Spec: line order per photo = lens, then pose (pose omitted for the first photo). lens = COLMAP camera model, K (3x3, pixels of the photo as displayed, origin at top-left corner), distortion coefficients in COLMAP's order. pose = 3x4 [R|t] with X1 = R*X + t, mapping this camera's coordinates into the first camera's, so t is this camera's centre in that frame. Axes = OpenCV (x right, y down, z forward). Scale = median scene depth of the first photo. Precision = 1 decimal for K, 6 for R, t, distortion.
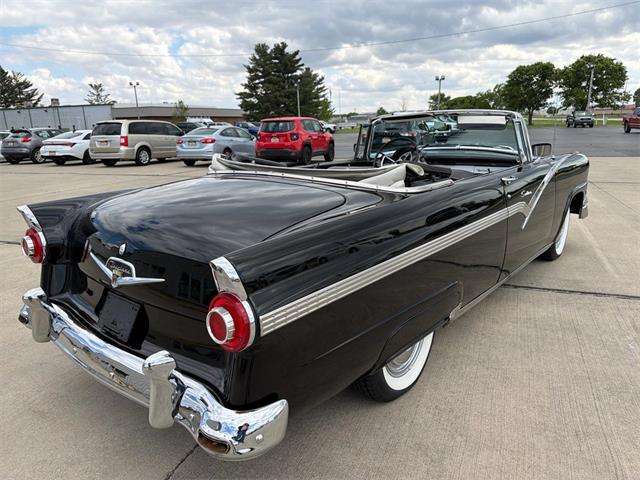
lens RADIAL K [[456.0, 0, 323.5], [0, 456.0, 242.3], [0, 0, 1]] dist [0.029122, -0.036438]
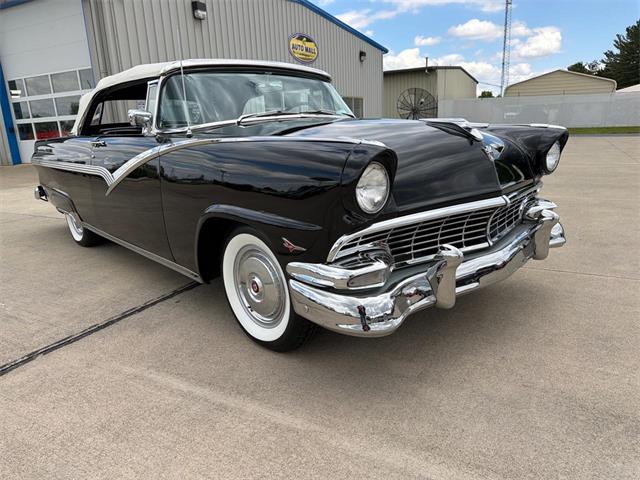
lens RADIAL K [[456.0, 0, 322.6], [0, 456.0, 245.9], [0, 0, 1]] dist [0.029122, -0.036438]
pose [[-0.135662, 0.280071, -0.950345, 0.229692], [-0.207531, 0.929900, 0.303671, -0.055708], [0.968776, 0.238423, -0.068028, 0.262802]]
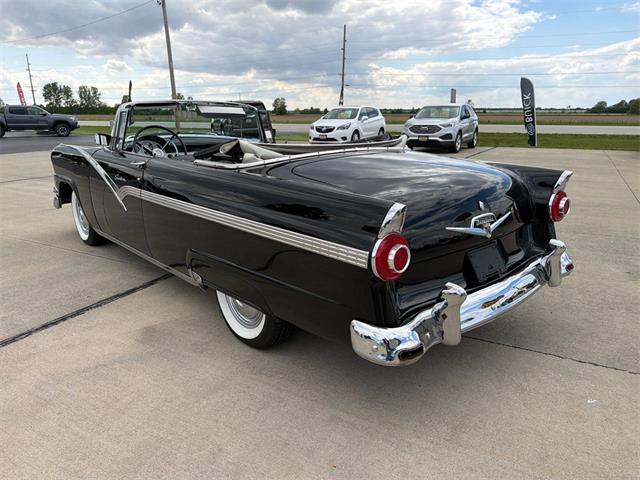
lens RADIAL K [[456.0, 0, 316.3], [0, 456.0, 242.2], [0, 0, 1]] dist [0.029122, -0.036438]
pose [[0.153826, -0.243427, 0.957643, -0.169098], [0.248136, 0.947638, 0.201026, -0.024374], [-0.956434, 0.206703, 0.206175, 0.120143]]
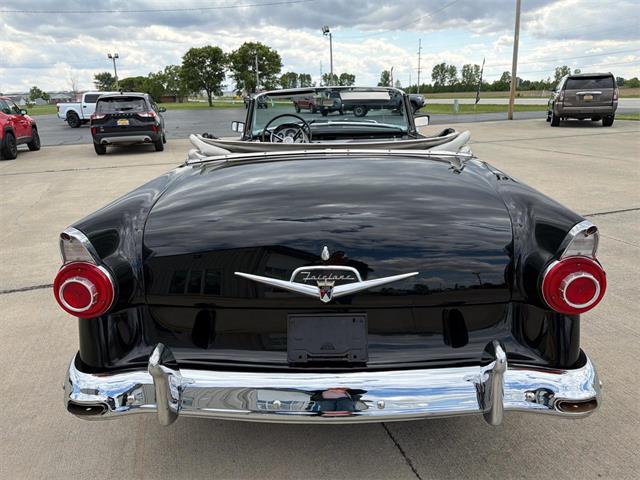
lens RADIAL K [[456.0, 0, 319.6], [0, 456.0, 240.2], [0, 0, 1]] dist [0.029122, -0.036438]
pose [[0.789223, -0.181209, 0.586763, -0.091215], [0.162043, 0.983060, 0.085642, -0.007493], [-0.592343, 0.027490, 0.805217, 0.038489]]
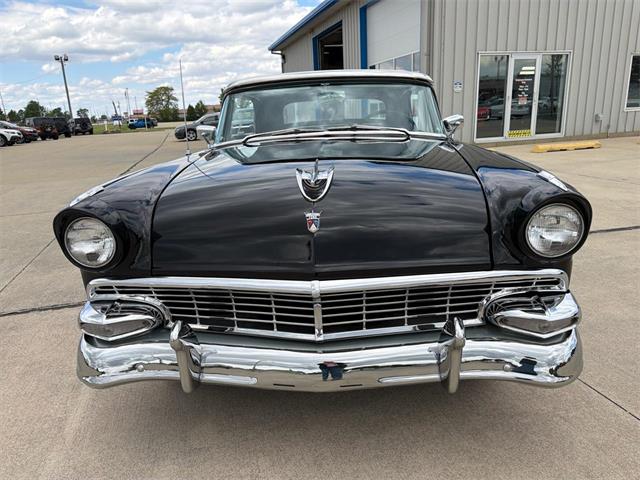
lens RADIAL K [[456.0, 0, 319.3], [0, 456.0, 241.6], [0, 0, 1]] dist [0.029122, -0.036438]
pose [[-0.798430, 0.216831, -0.561688, 0.161049], [-0.101210, 0.871291, 0.480217, -0.086399], [0.593520, 0.440268, -0.673720, 0.341923]]
